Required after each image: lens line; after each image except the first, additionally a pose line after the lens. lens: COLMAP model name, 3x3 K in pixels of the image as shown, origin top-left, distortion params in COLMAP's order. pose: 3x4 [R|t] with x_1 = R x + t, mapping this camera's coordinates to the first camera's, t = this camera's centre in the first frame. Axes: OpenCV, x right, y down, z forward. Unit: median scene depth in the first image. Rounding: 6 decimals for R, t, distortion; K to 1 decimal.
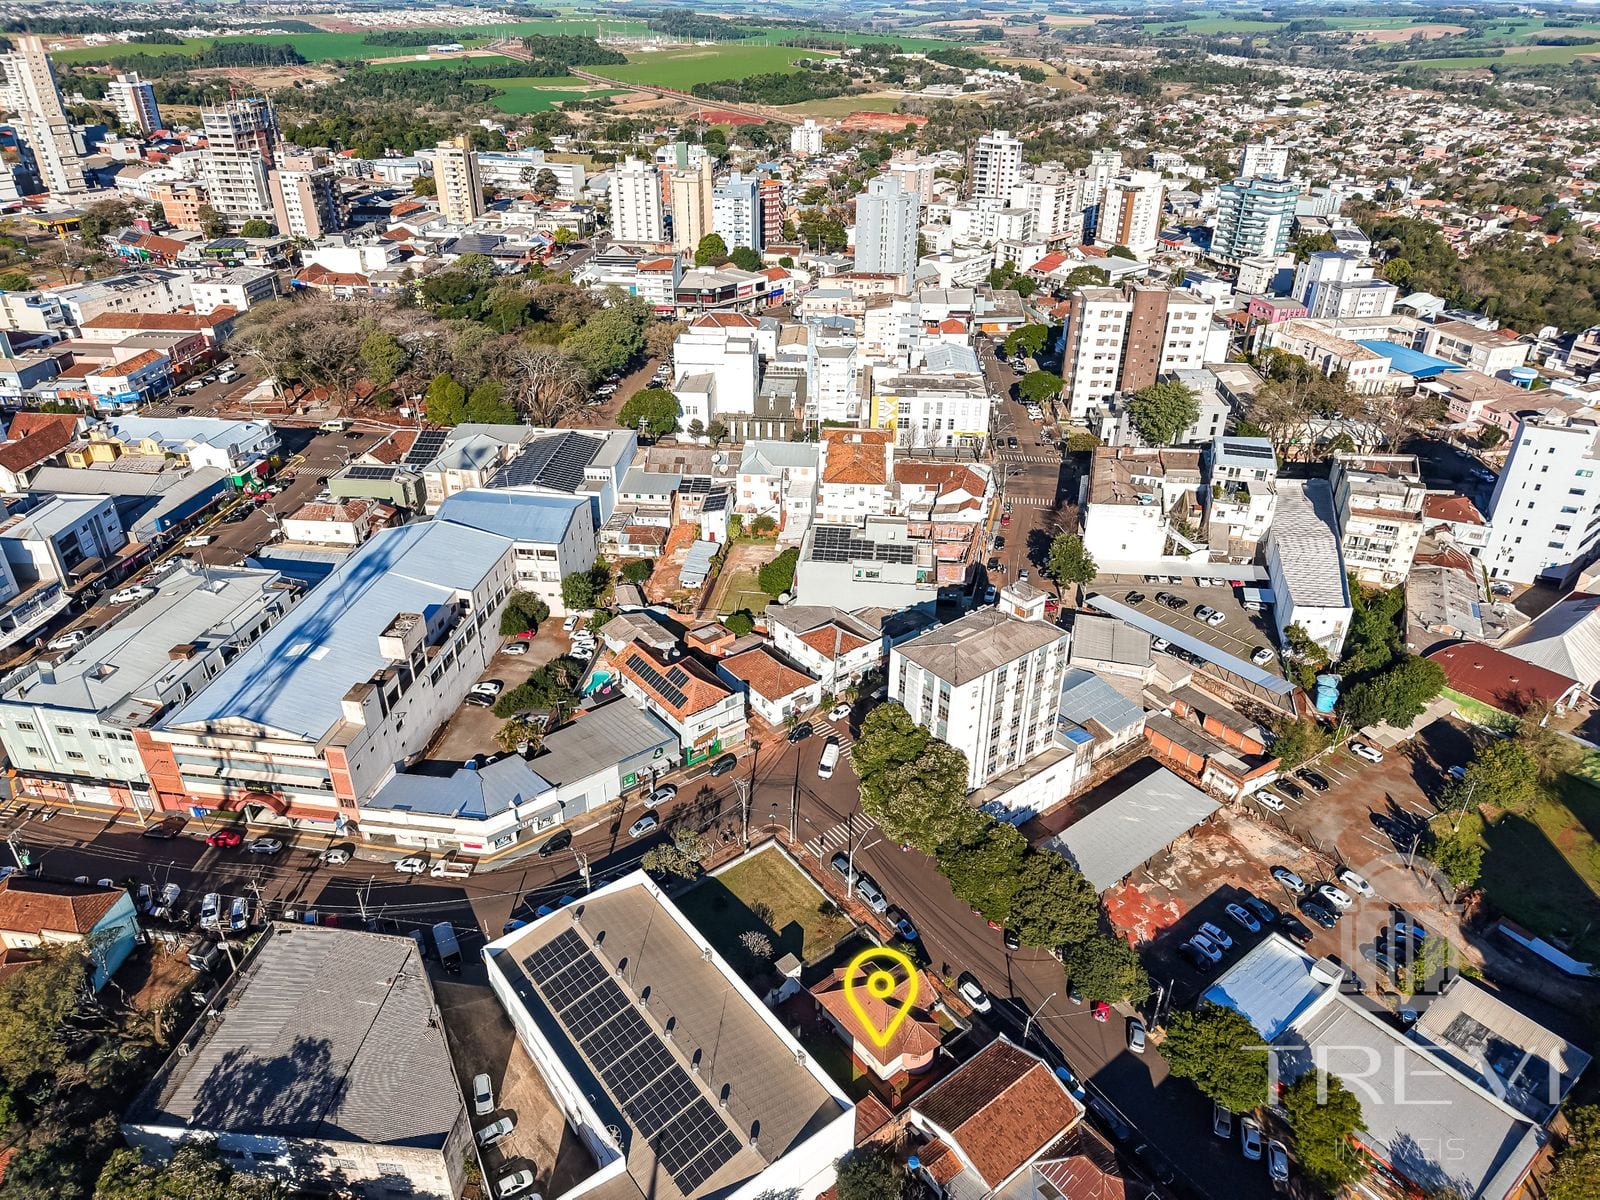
lens RADIAL K [[1072.0, 0, 796.5], [0, 1072.0, 603.2], [0, 0, 1]] dist [0.022859, -0.019760]
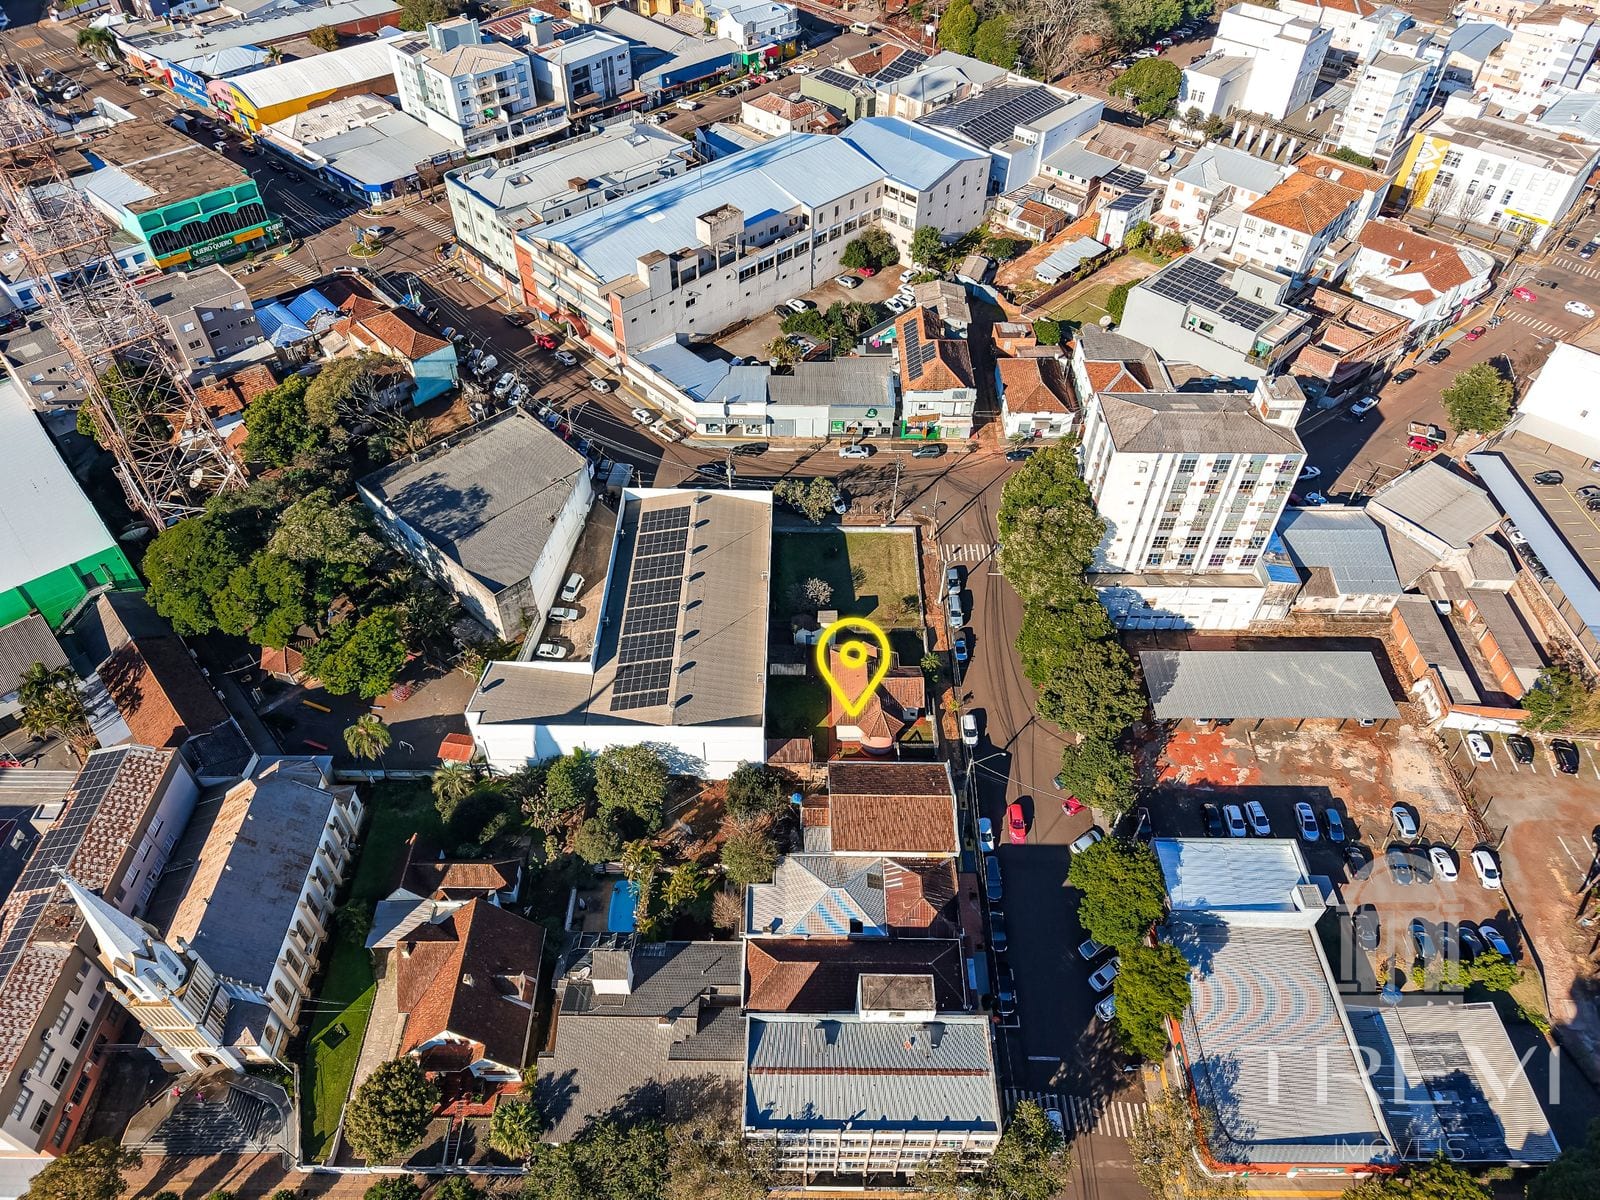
lens RADIAL K [[1072.0, 0, 790.8], [0, 1072.0, 603.0], [0, 0, 1]] dist [0.022859, -0.019760]
pose [[0.785329, 0.447097, -0.428208, 0.286019], [-0.310266, 0.882796, 0.352713, -0.033150], [0.535717, -0.144137, 0.832005, 0.052554]]
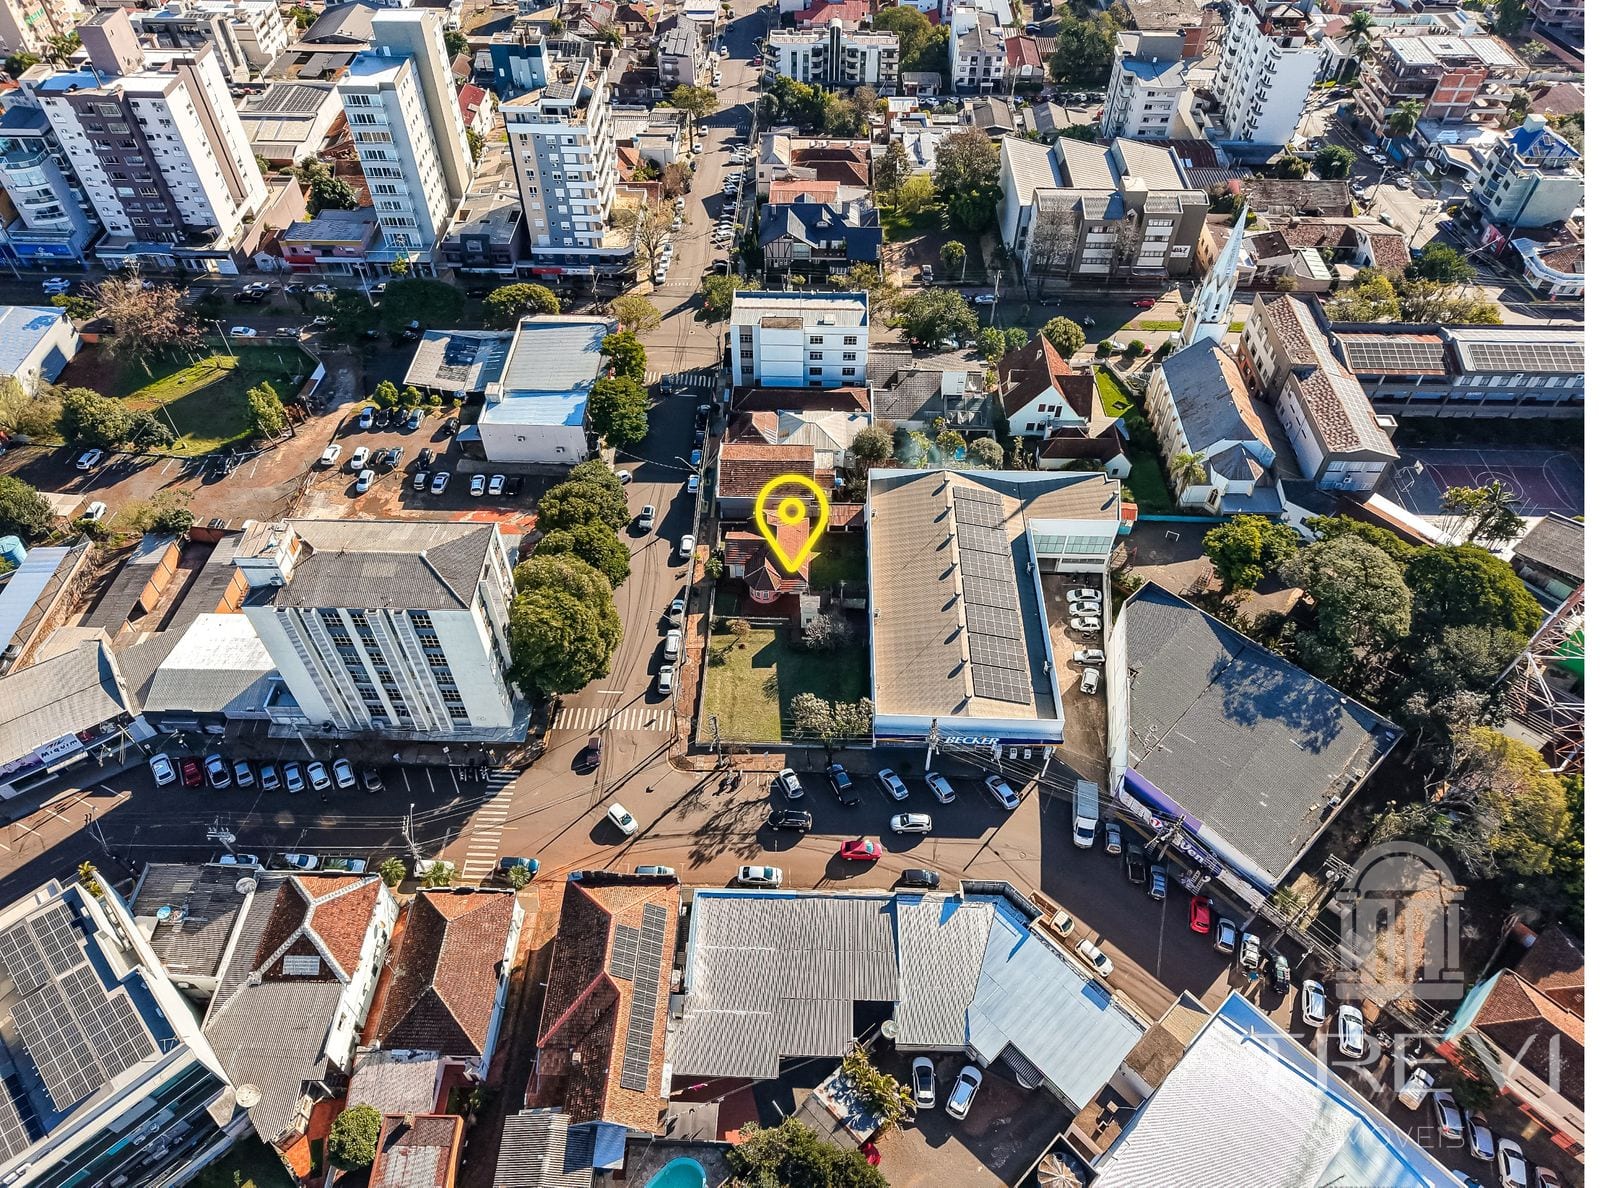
lens RADIAL K [[1072.0, 0, 799.9], [0, 1072.0, 588.5], [0, 0, 1]] dist [0.022859, -0.019760]
pose [[-0.777454, -0.471729, 0.415977, -0.296446], [0.301315, 0.301188, 0.904707, -0.432382], [-0.552064, 0.828708, -0.092020, 0.741361]]
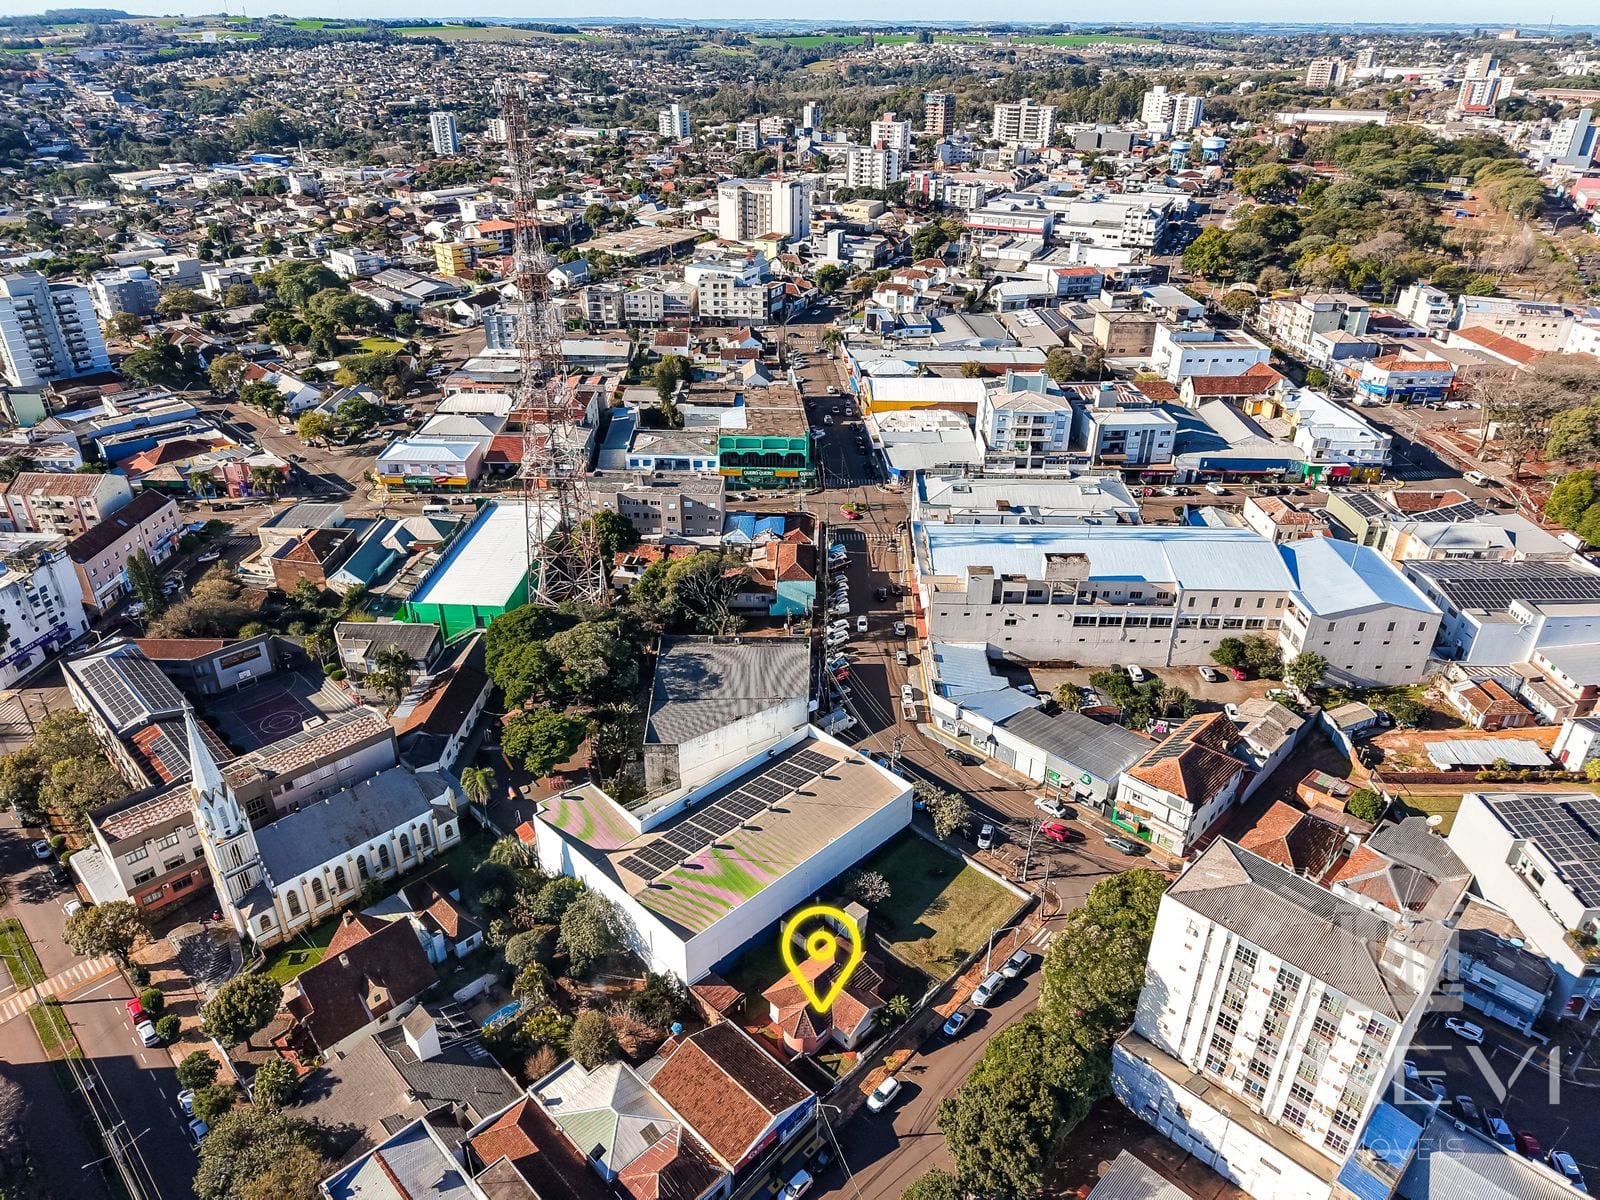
lens RADIAL K [[1072.0, 0, 790.7], [0, 1072.0, 589.8], [0, 0, 1]] dist [0.022859, -0.019760]
pose [[0.119717, 0.461235, -0.879164, 0.526205], [-0.490761, 0.797271, 0.351444, -0.178402], [0.863030, 0.389386, 0.321803, 0.323194]]
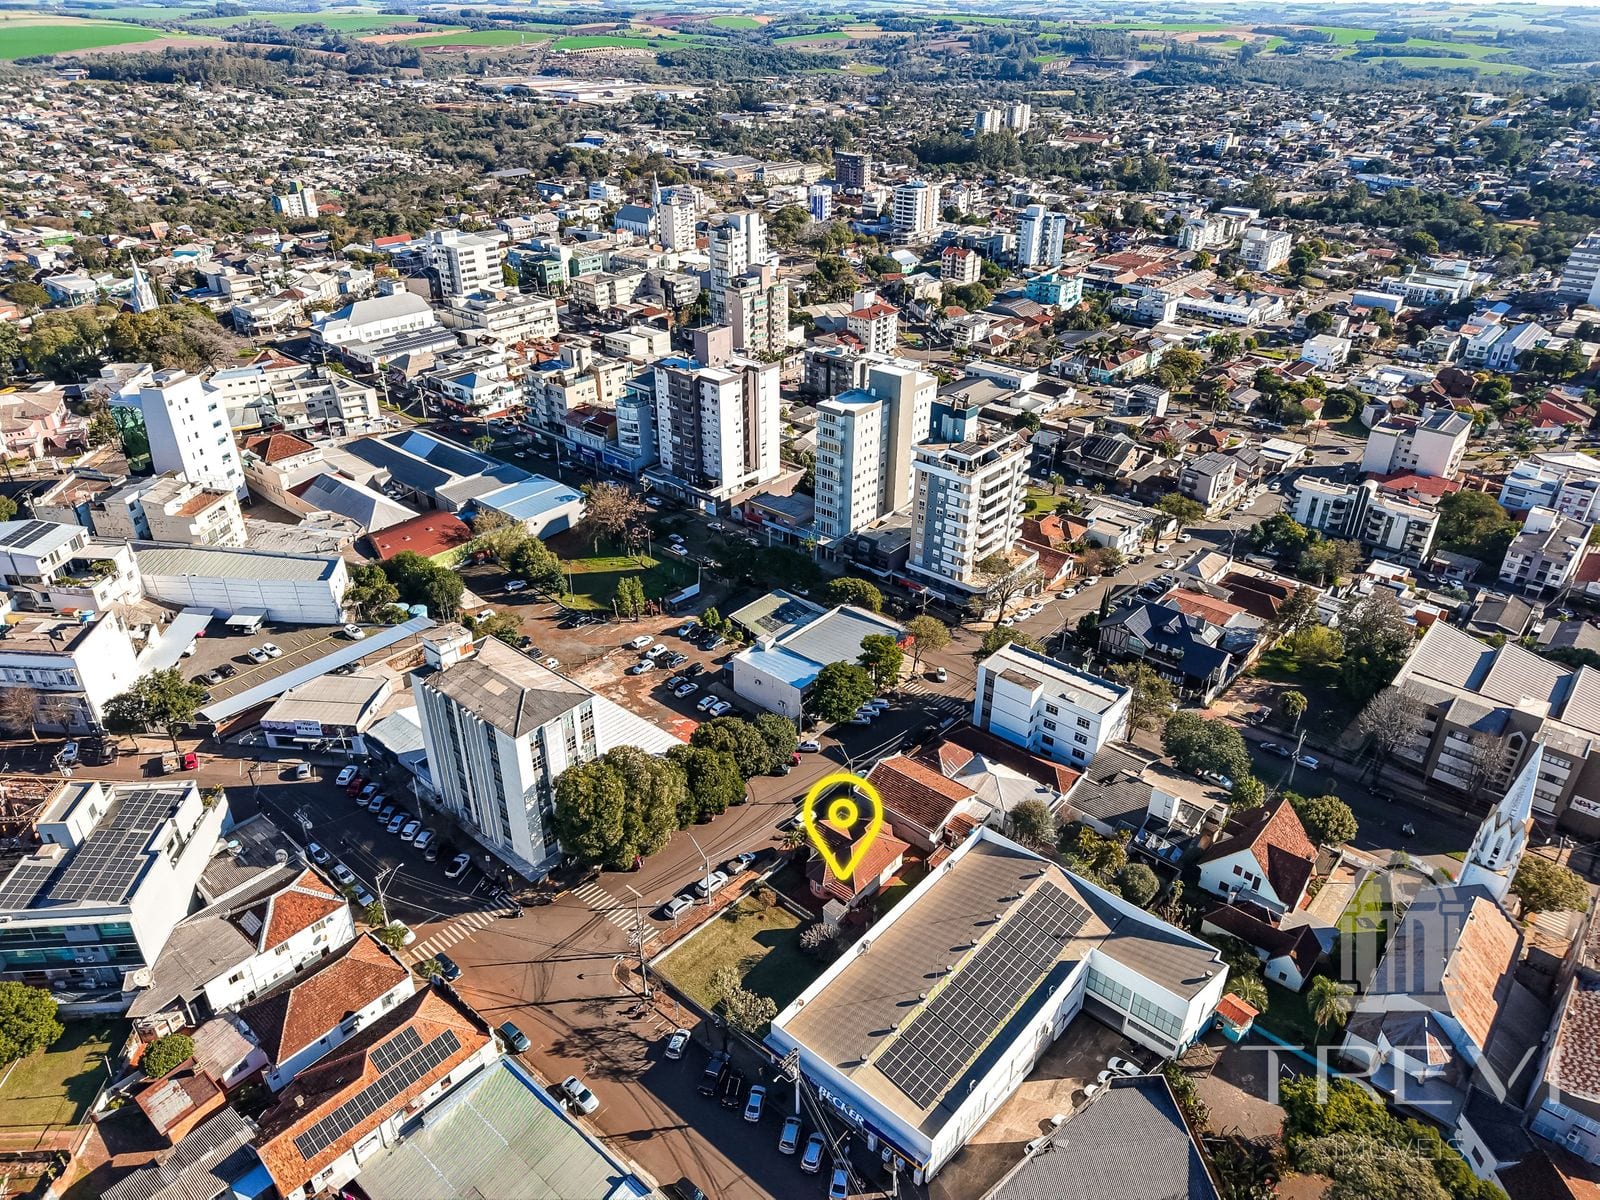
lens RADIAL K [[1072.0, 0, 802.1], [0, 1072.0, 600.7], [0, 0, 1]] dist [0.022859, -0.019760]
pose [[-0.200347, -0.485108, 0.851194, -0.512044], [0.472955, 0.712982, 0.517659, -0.301615], [-0.858006, 0.506288, 0.086590, 0.530809]]
